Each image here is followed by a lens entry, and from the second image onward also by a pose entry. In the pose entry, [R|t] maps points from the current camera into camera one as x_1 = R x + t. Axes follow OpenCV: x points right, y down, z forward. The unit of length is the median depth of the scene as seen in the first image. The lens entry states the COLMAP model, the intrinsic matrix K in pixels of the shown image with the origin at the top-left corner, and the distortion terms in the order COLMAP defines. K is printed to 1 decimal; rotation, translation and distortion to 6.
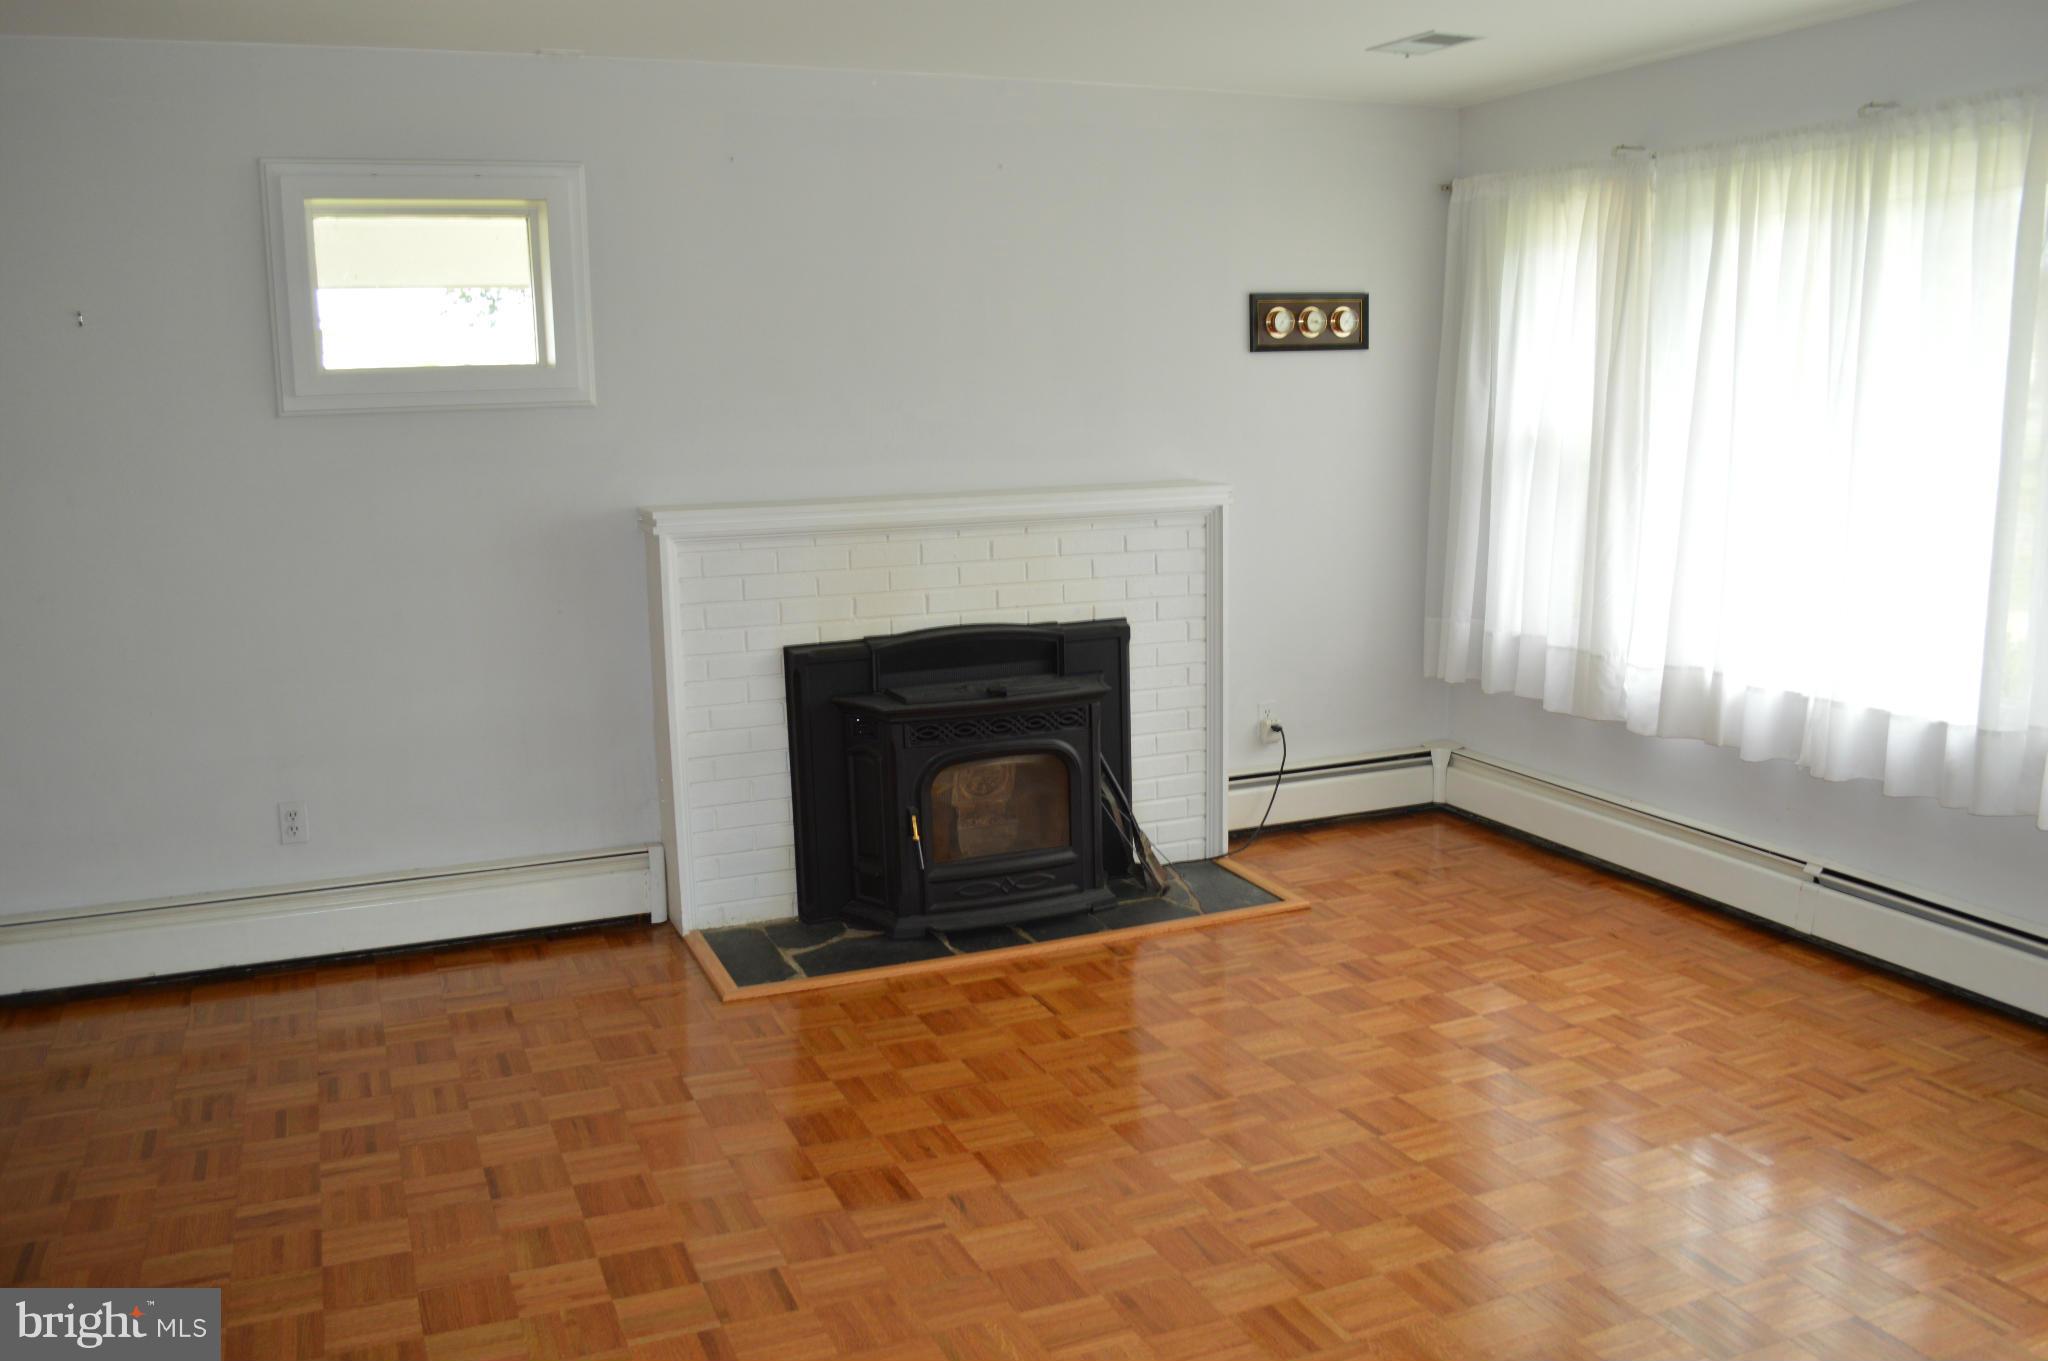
lens RADIAL K [[1675.5, 0, 1010.6], [0, 1675.5, 668.9], [0, 0, 1]] dist [-0.069656, 0.002738]
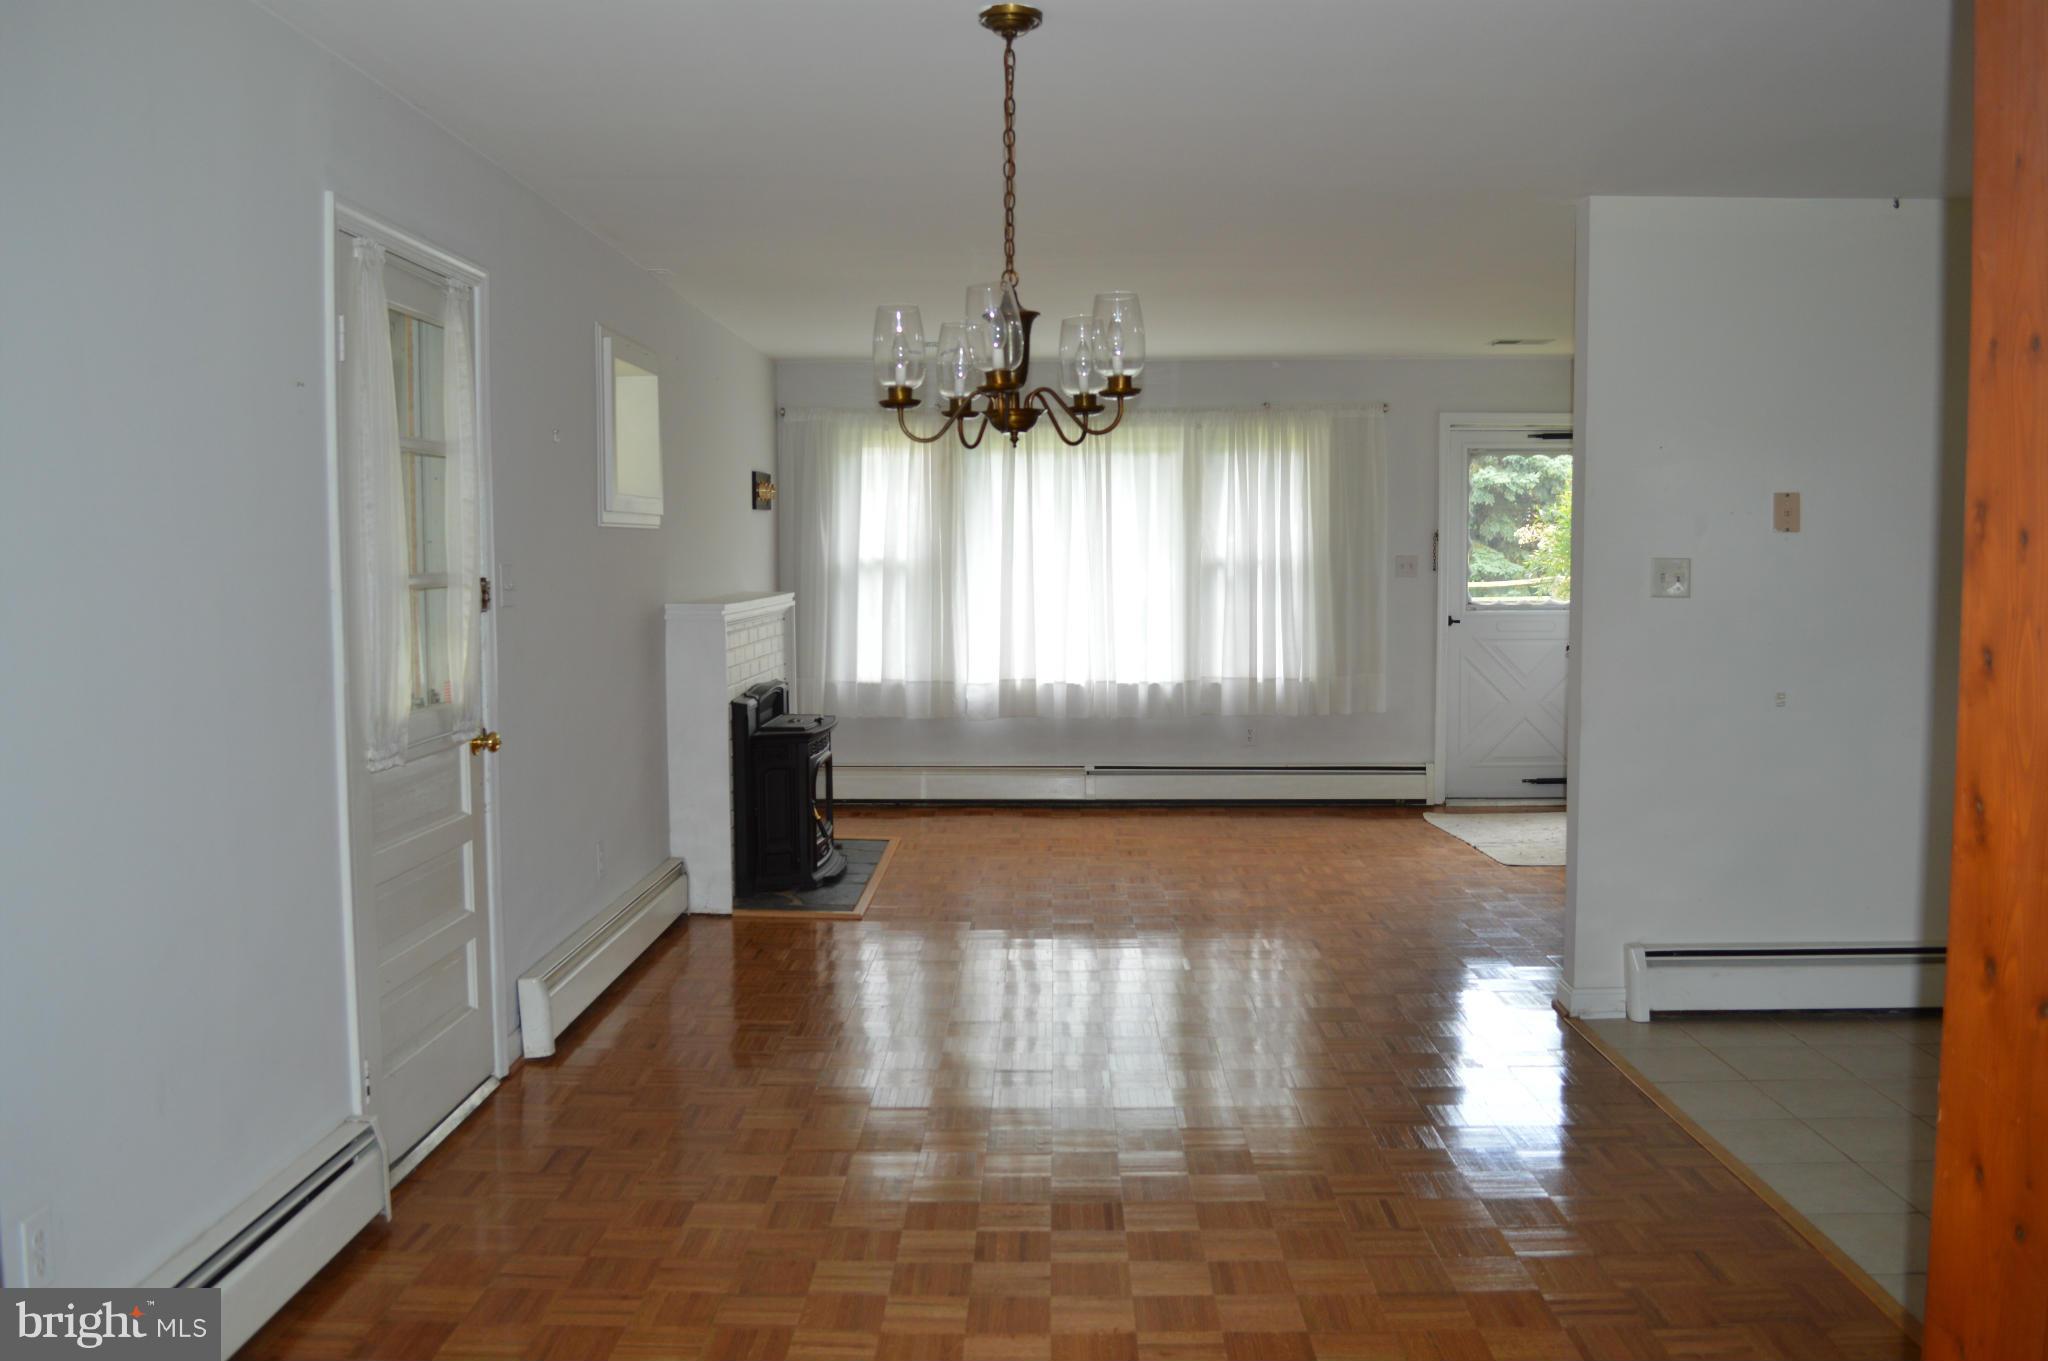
lens RADIAL K [[1675.5, 0, 1010.6], [0, 1675.5, 668.9], [0, 0, 1]] dist [-0.069656, 0.002738]
pose [[0.409054, -0.052855, 0.910978, -1.618920], [0.145819, 0.989278, -0.008079, 0.003628], [-0.900784, 0.136142, 0.412376, 0.239968]]
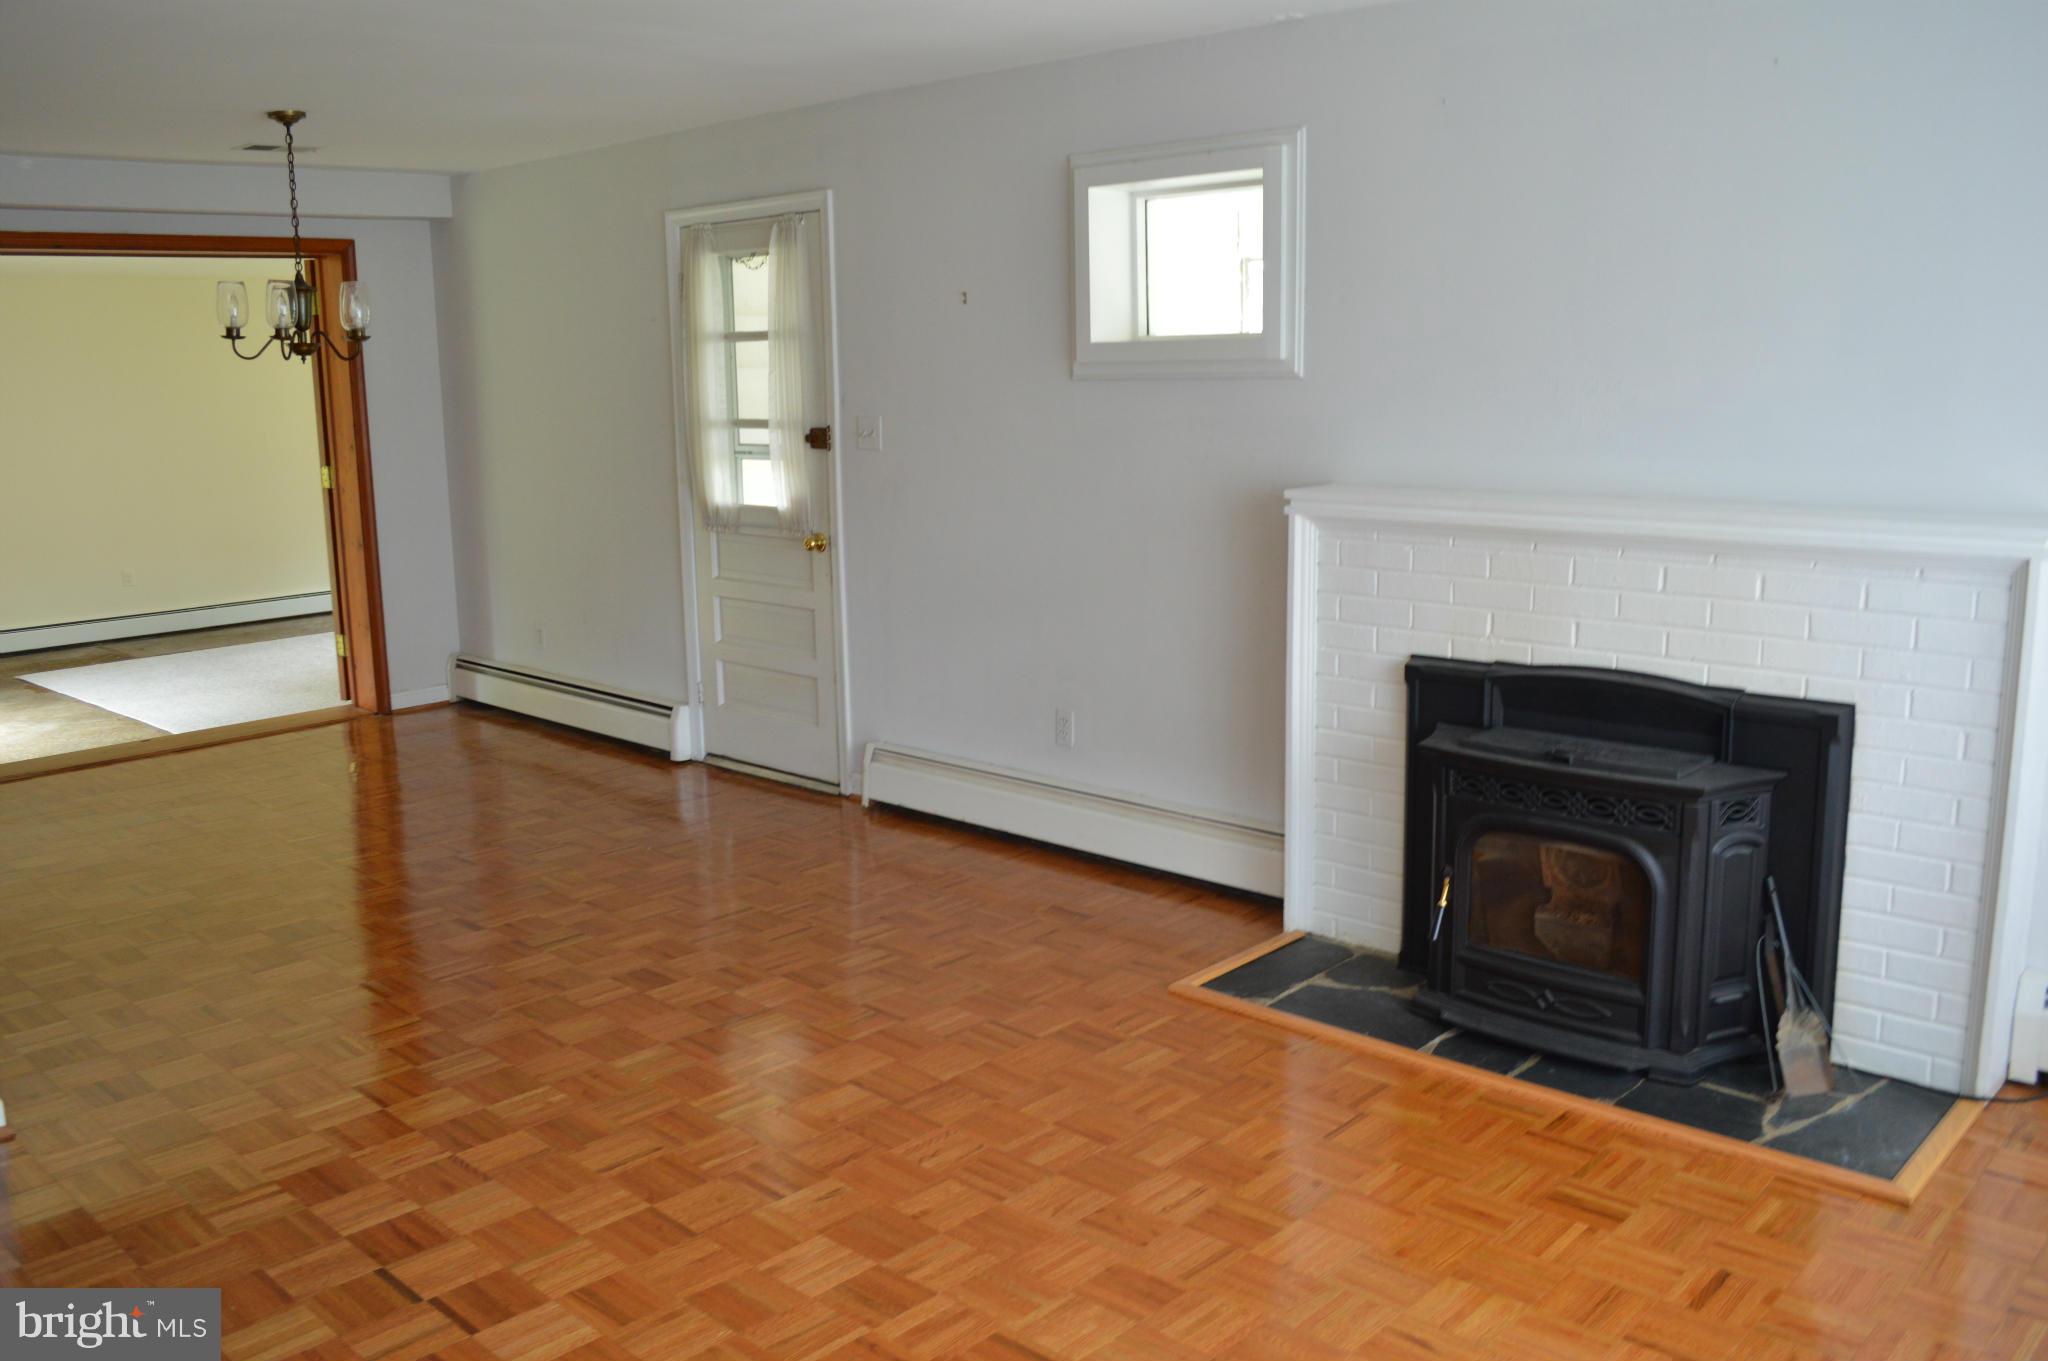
lens RADIAL K [[1675.5, 0, 1010.6], [0, 1675.5, 668.9], [0, 0, 1]] dist [-0.069656, 0.002738]
pose [[0.403794, 0.175011, -0.897954, 0.683129], [-0.139843, 0.981804, 0.128469, -0.106454], [0.904099, 0.073697, 0.420921, 0.517757]]
